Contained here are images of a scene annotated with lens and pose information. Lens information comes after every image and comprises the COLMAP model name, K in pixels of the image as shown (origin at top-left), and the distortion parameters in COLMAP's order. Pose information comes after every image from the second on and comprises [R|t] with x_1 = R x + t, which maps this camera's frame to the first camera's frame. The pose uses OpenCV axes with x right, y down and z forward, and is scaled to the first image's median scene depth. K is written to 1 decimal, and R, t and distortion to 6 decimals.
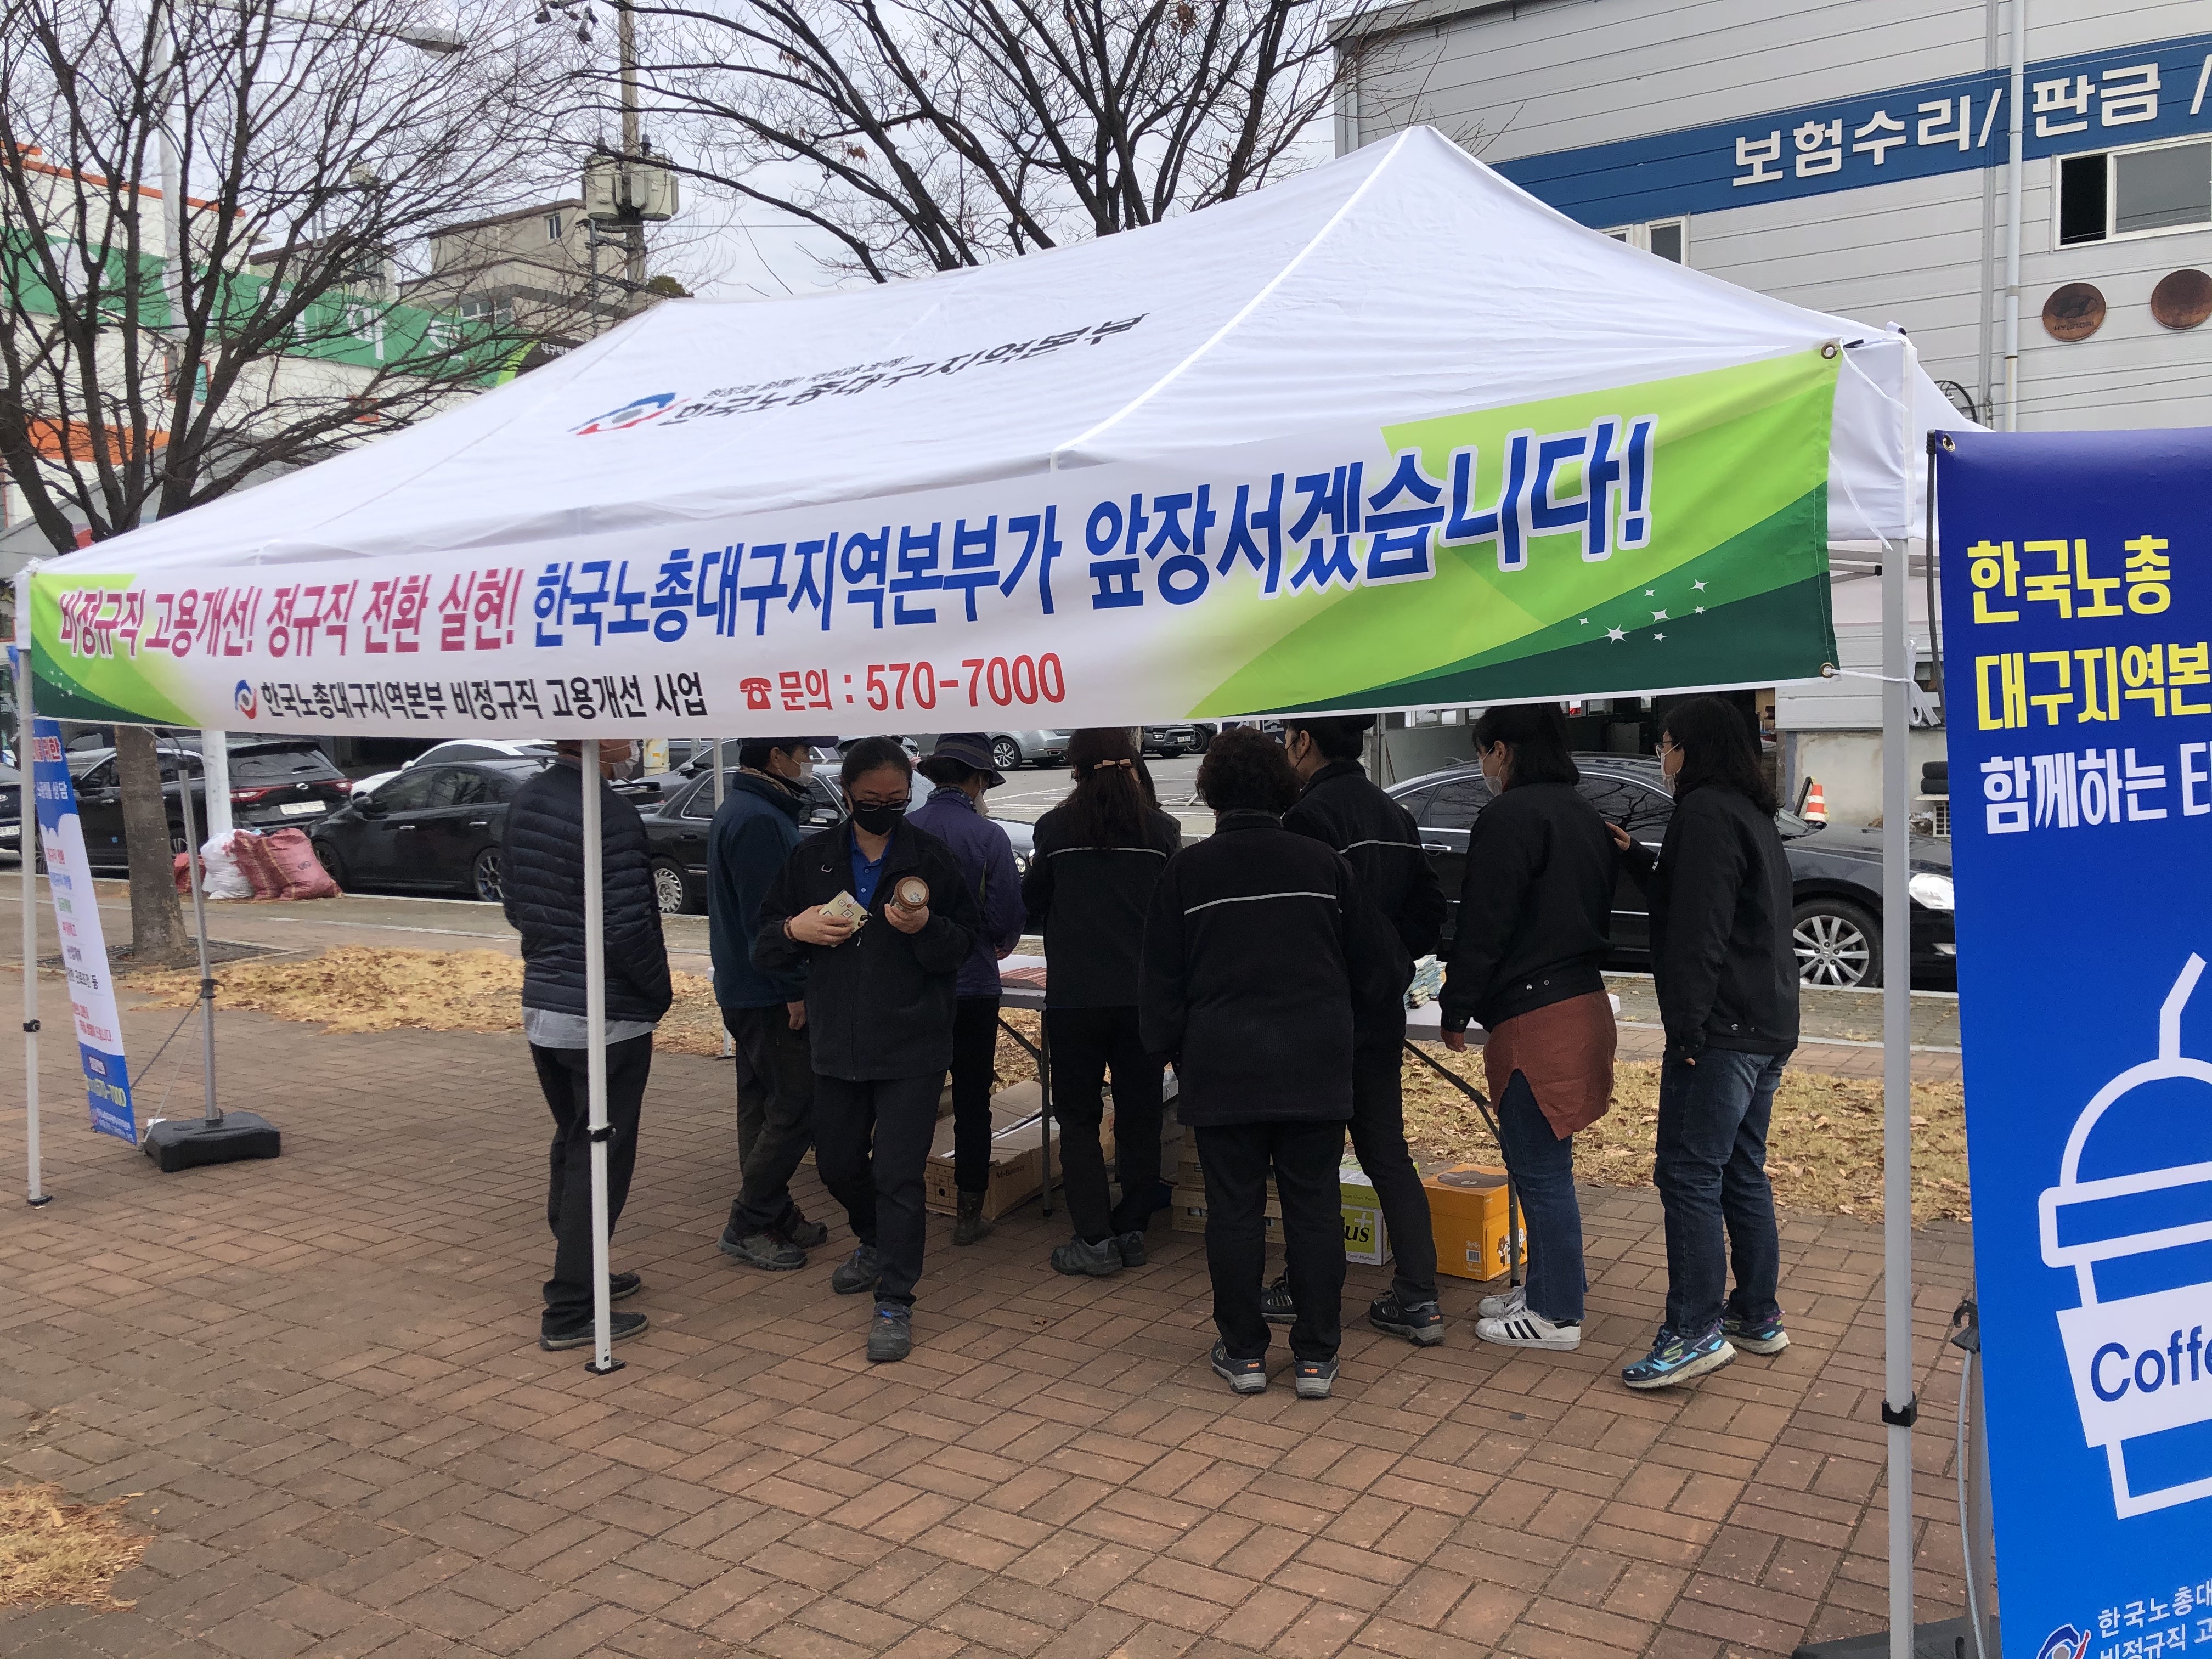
lens RADIAL K [[1802.5, 0, 1118.4], [0, 1802.5, 871.8], [0, 0, 1]] dist [0.097652, -0.095017]
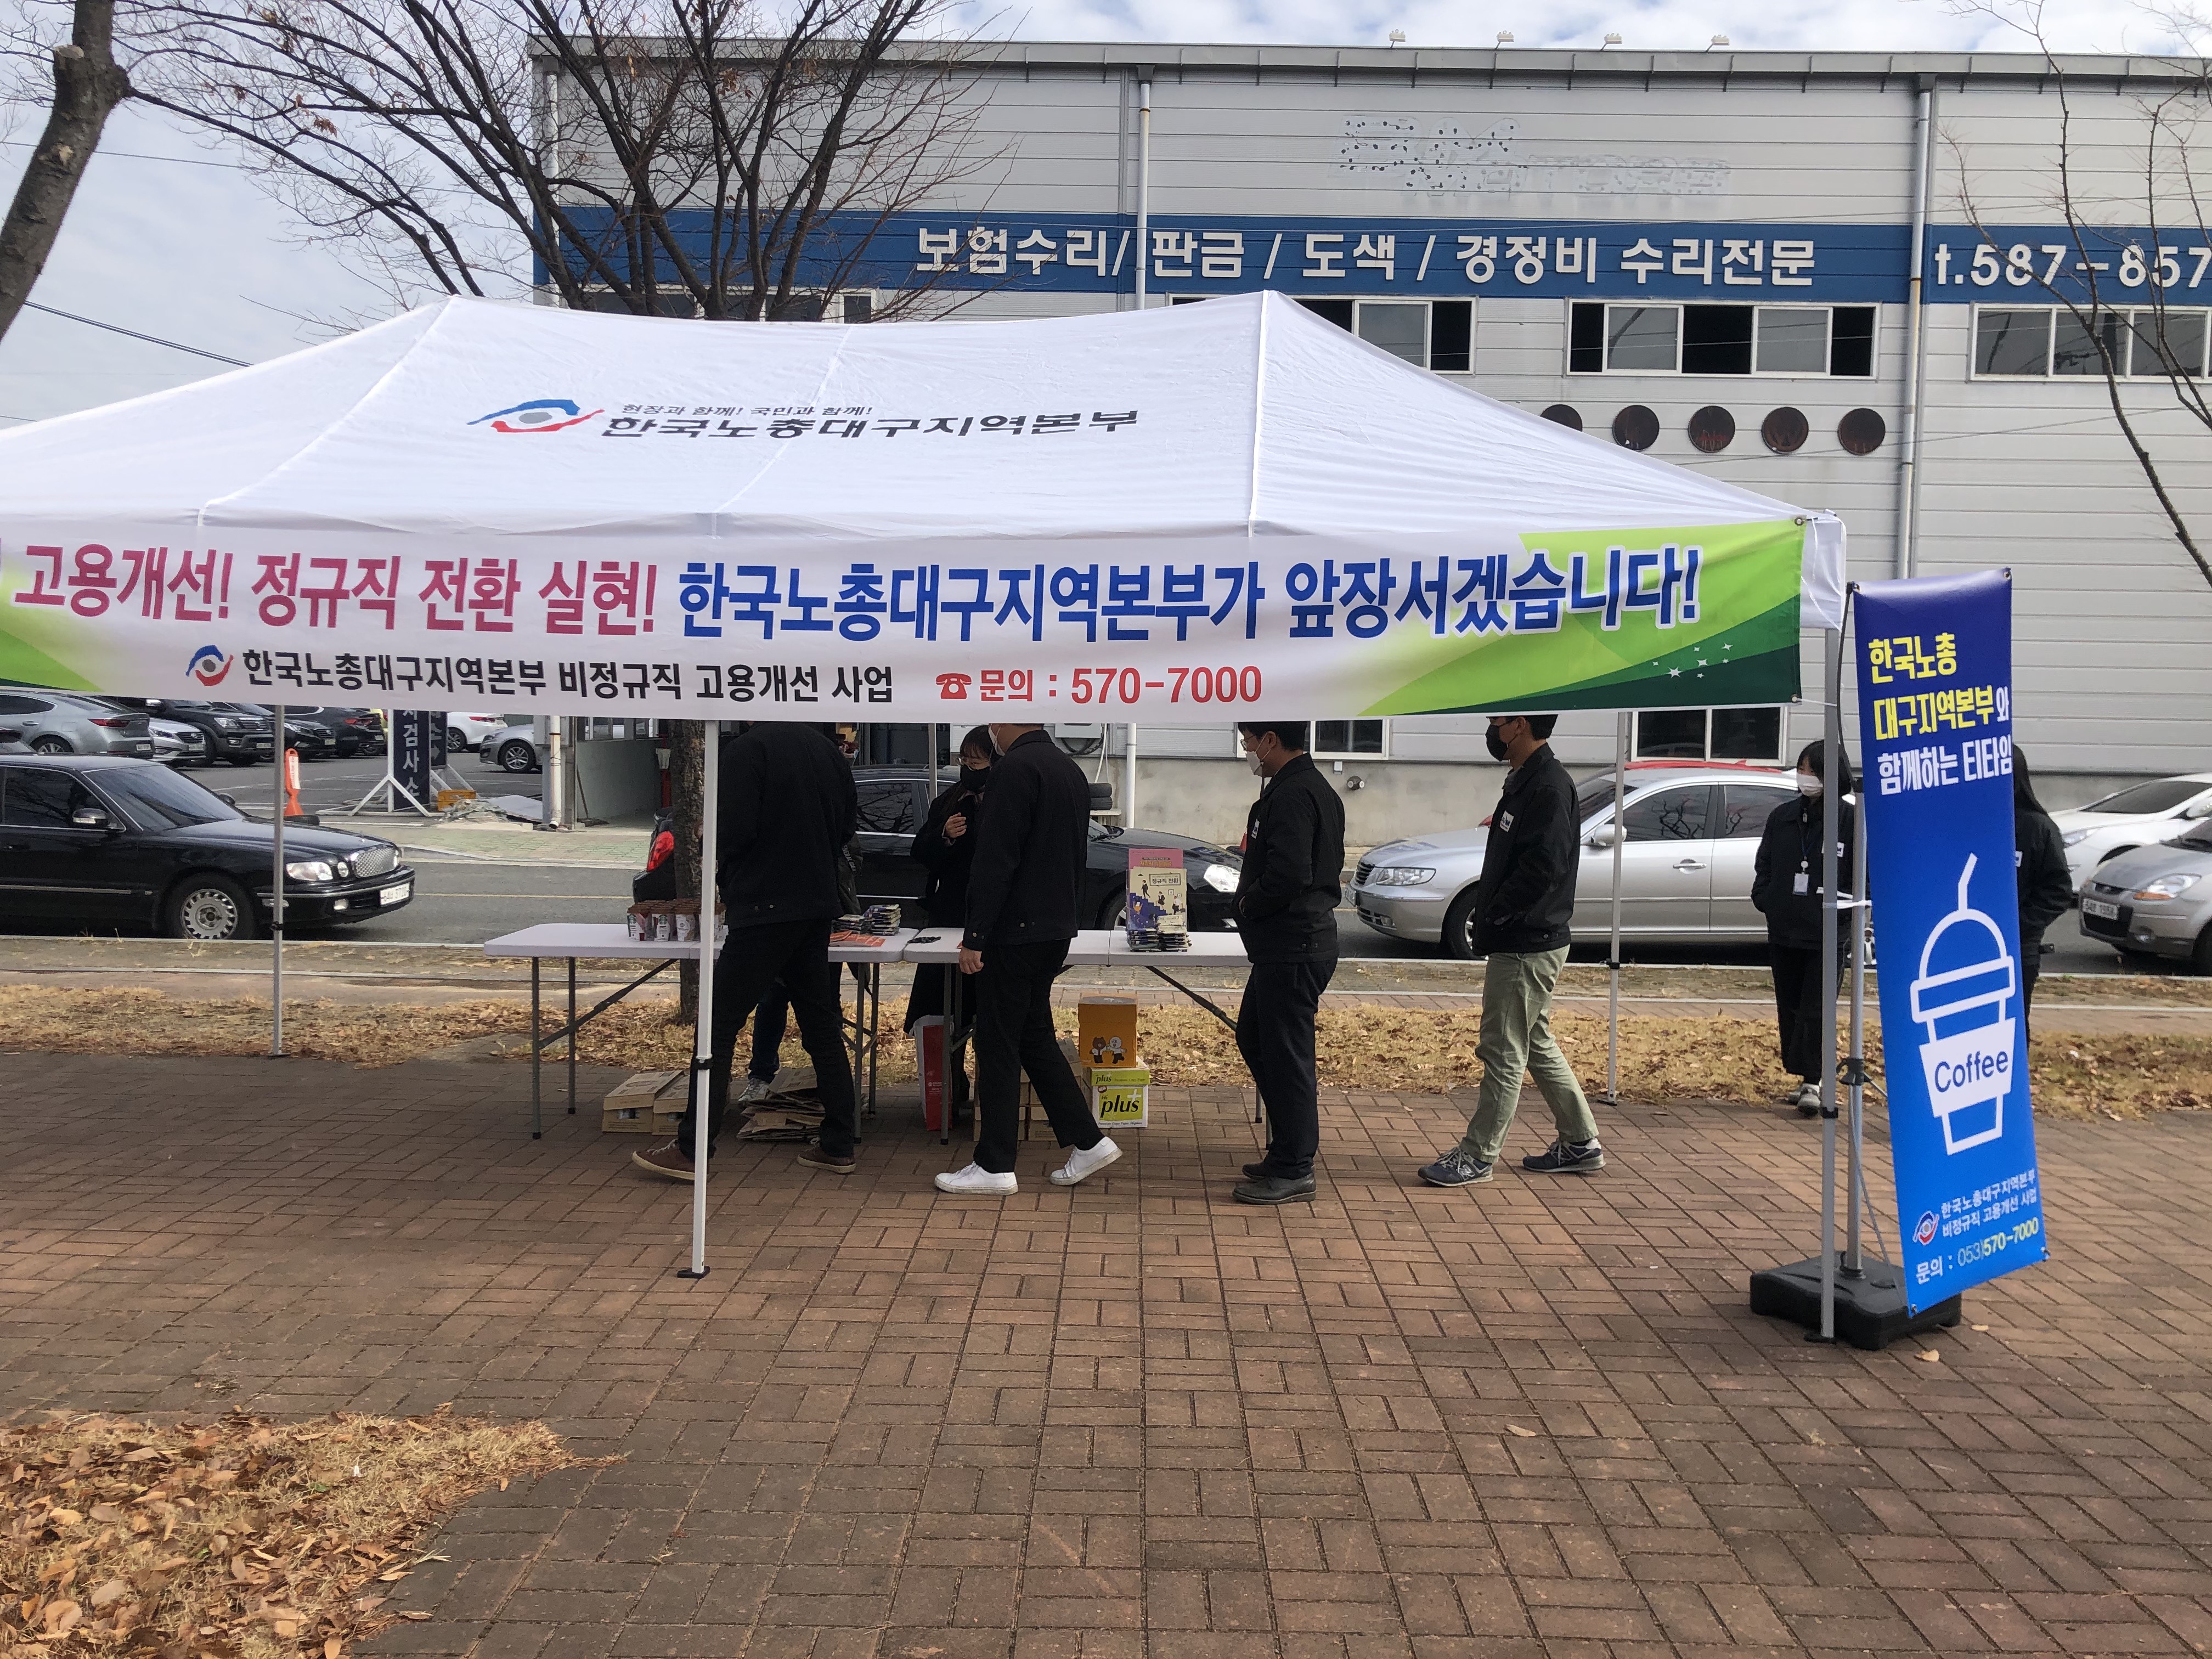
lens RADIAL K [[1792.6, 0, 1097.4], [0, 1792.6, 840.1], [0, 0, 1]] dist [0.221509, -0.416117]
pose [[0.860703, -0.002033, 0.509104, -0.764790], [0.015227, 0.999647, -0.021750, 0.038105], [-0.508880, 0.026472, 0.860430, -0.126972]]
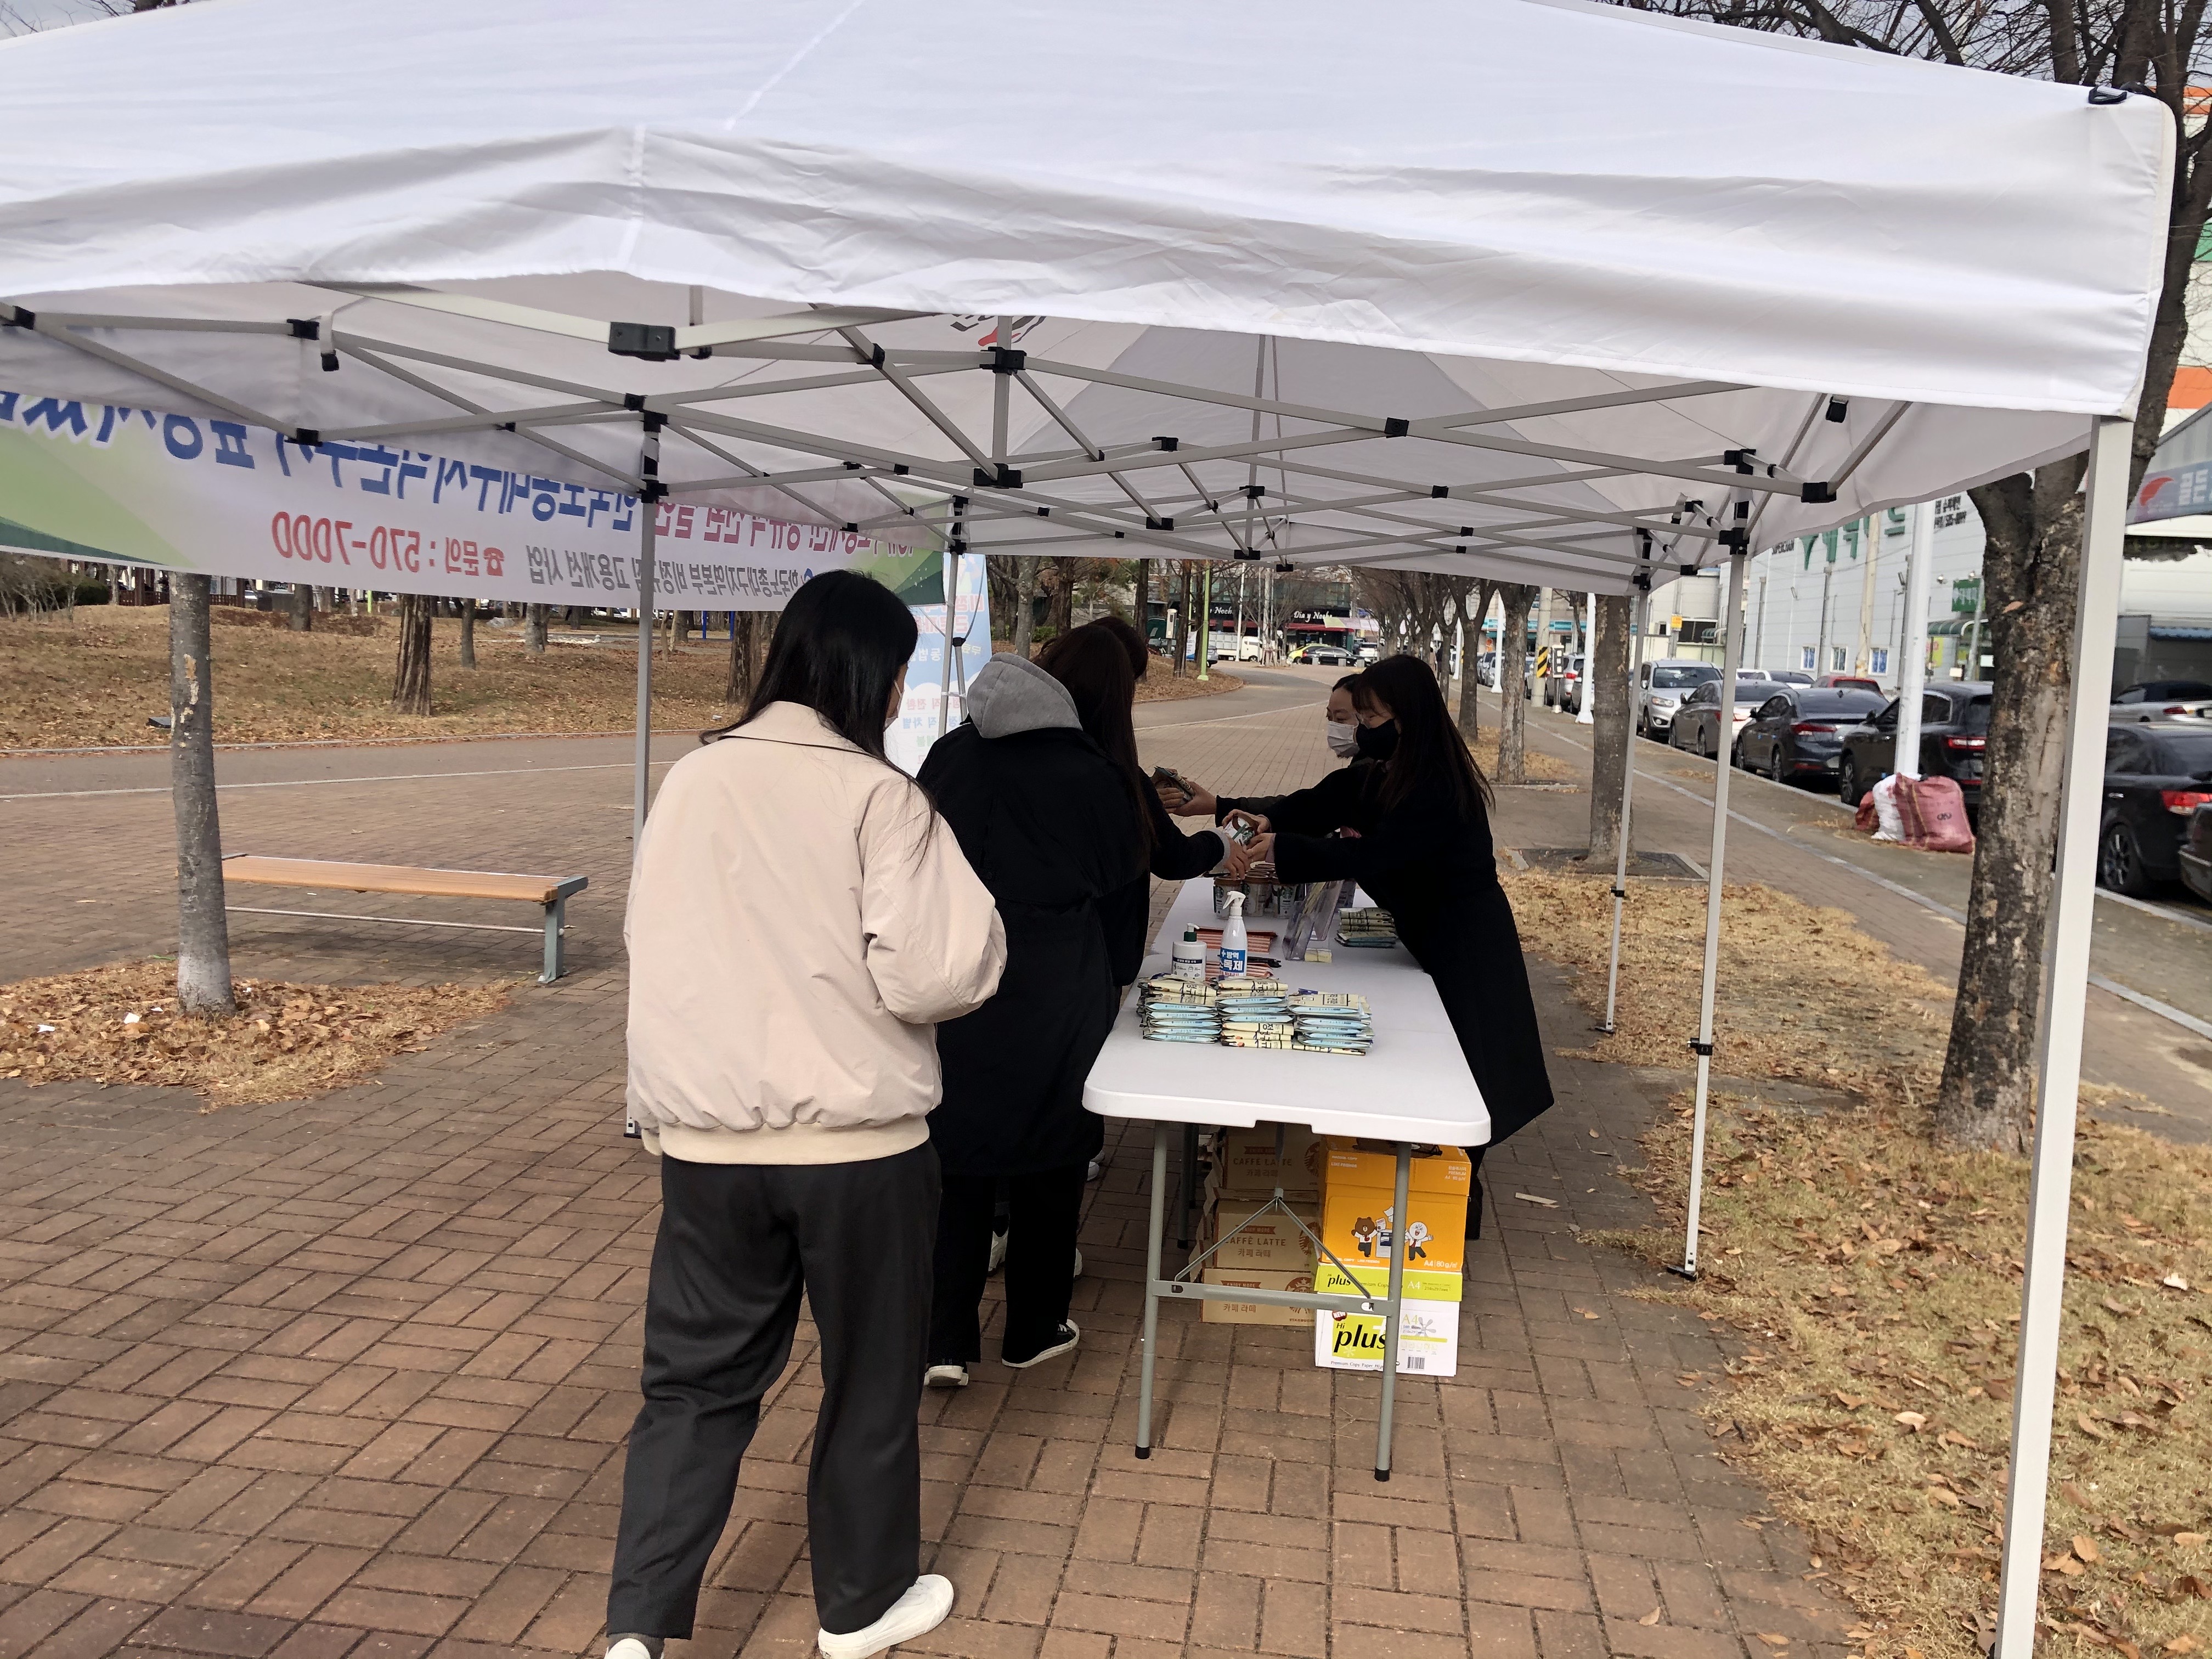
lens RADIAL K [[1802.5, 0, 1118.4], [0, 1802.5, 871.8], [0, 0, 1]] dist [0.097652, -0.095017]
pose [[0.414818, 0.161170, -0.895517, 1.069577], [-0.141838, 0.983610, 0.111323, -0.091792], [0.898782, 0.080839, 0.430879, 0.893471]]
